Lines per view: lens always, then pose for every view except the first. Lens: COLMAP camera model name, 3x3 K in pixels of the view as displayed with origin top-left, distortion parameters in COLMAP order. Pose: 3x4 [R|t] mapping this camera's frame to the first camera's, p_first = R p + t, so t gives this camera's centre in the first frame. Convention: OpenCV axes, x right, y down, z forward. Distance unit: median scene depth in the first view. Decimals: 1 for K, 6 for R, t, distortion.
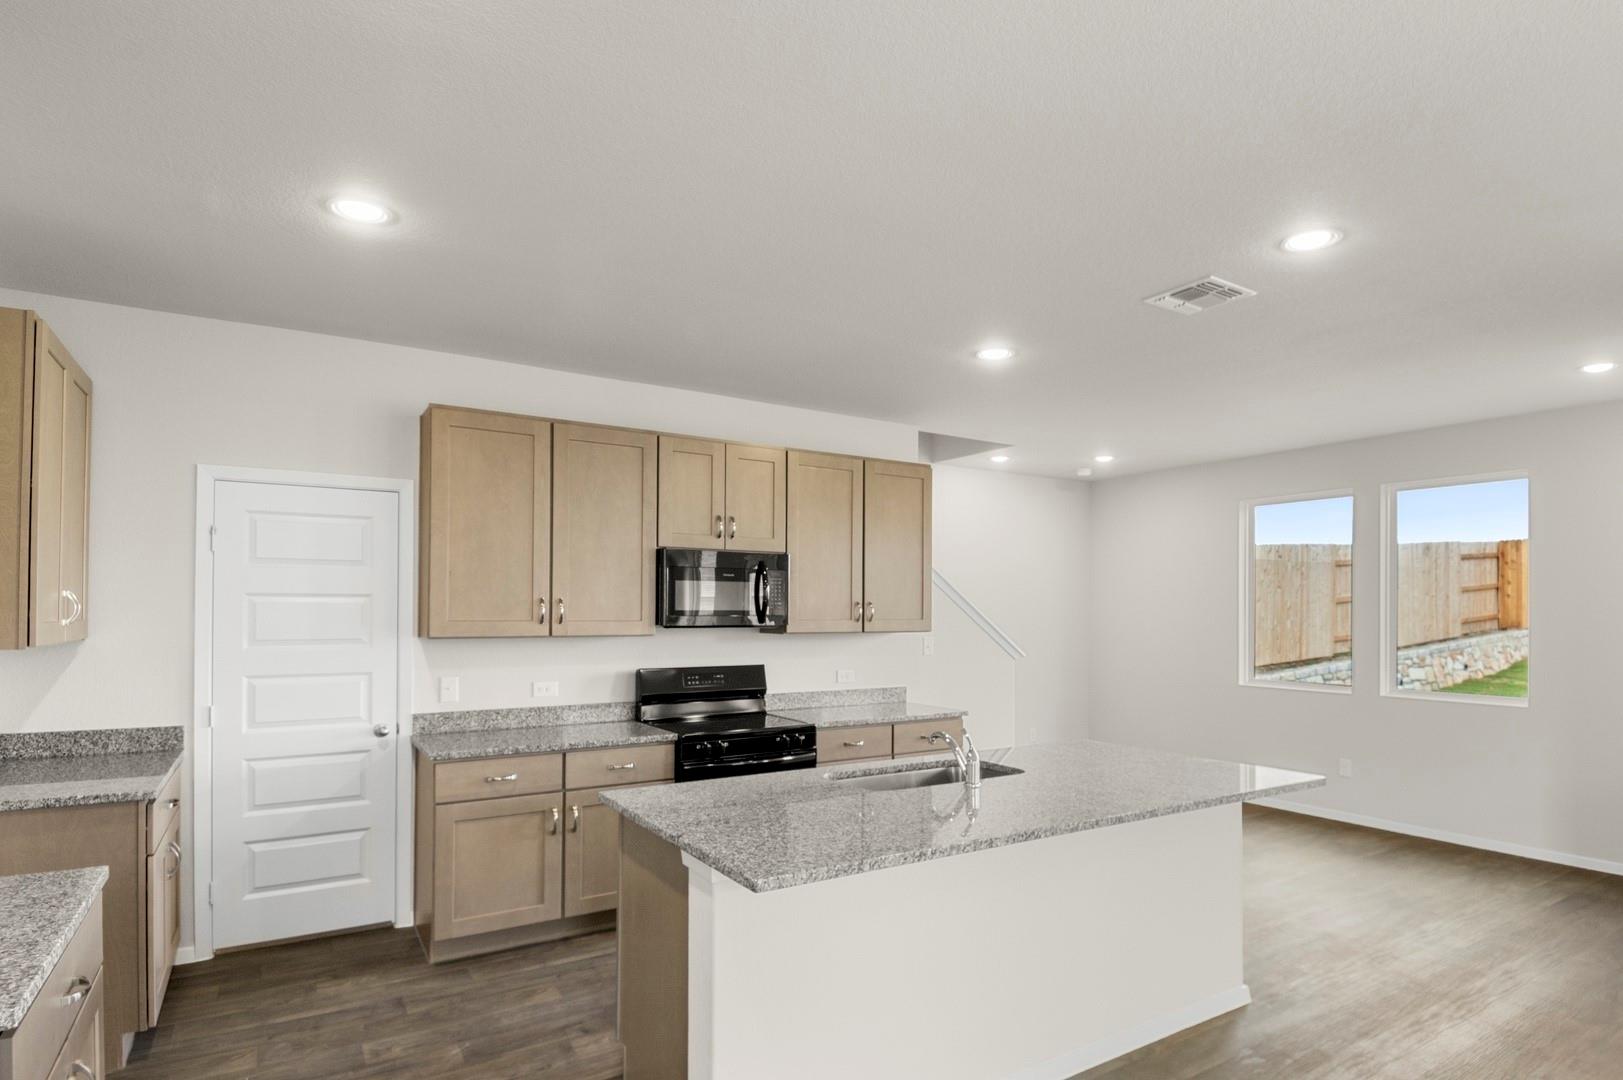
lens RADIAL K [[887.5, 0, 847.4], [0, 887.5, 600.0], [0, 0, 1]] dist [0.026852, -0.048014]
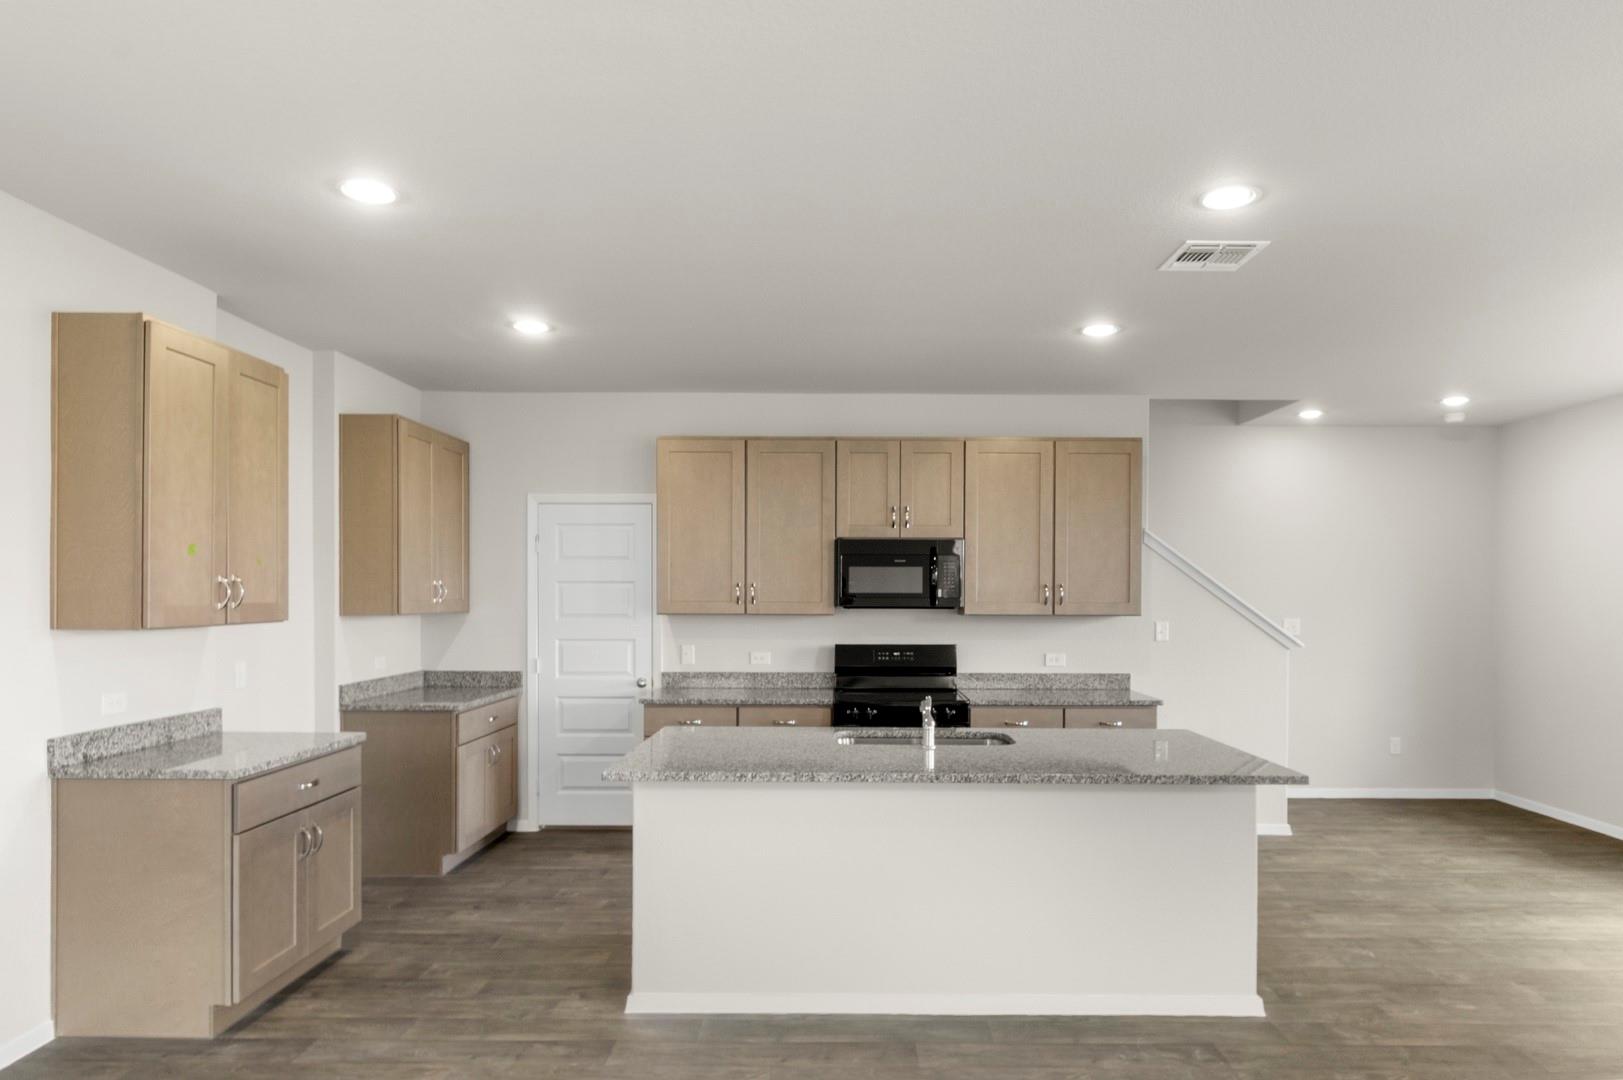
lens RADIAL K [[982.2, 0, 810.7], [0, 982.2, 602.5], [0, 0, 1]] dist [-0.016454, -0.000566]
pose [[0.826551, 0.003690, -0.562849, 0.472018], [0.006841, 0.999839, 0.016600, 0.002591], [0.562820, -0.017571, 0.826393, -0.067161]]
